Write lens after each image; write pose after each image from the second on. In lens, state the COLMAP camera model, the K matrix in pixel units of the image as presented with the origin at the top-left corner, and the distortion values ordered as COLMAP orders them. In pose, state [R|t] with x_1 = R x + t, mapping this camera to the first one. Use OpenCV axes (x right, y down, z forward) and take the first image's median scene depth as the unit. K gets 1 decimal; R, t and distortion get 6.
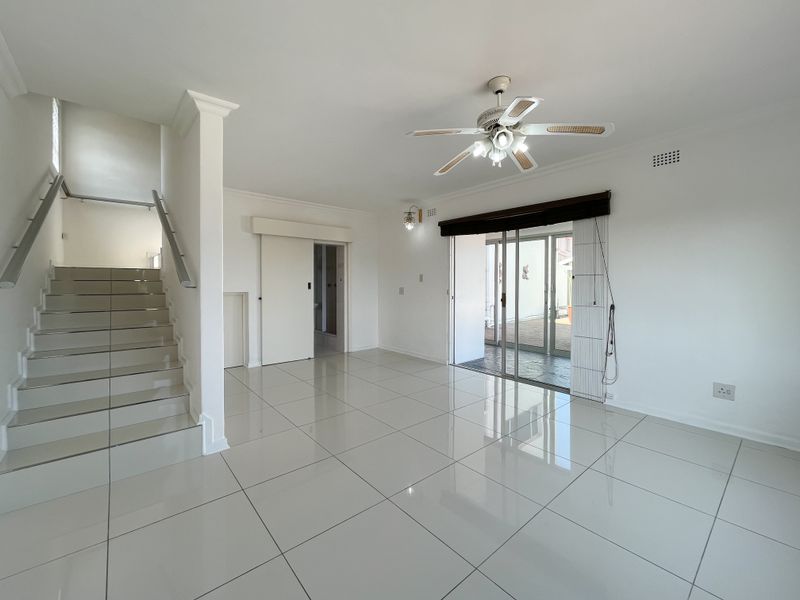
lens RADIAL K [[332.0, 0, 403.8], [0, 332.0, 283.8], [0, 0, 1]] dist [-0.001418, 0.000028]
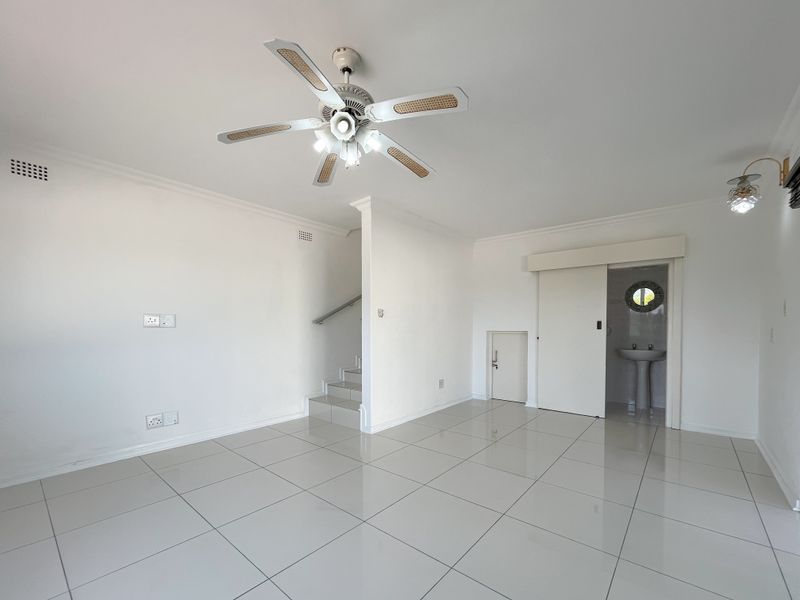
lens RADIAL K [[348.8, 0, 398.5], [0, 348.8, 333.4], [0, 0, 1]] dist [0.000427, 0.000122]
pose [[0.150512, 0.022290, -0.988357, 0.465134], [-0.000087, 0.999746, 0.022534, 0.007404], [0.988608, -0.003306, 0.150475, 0.412022]]
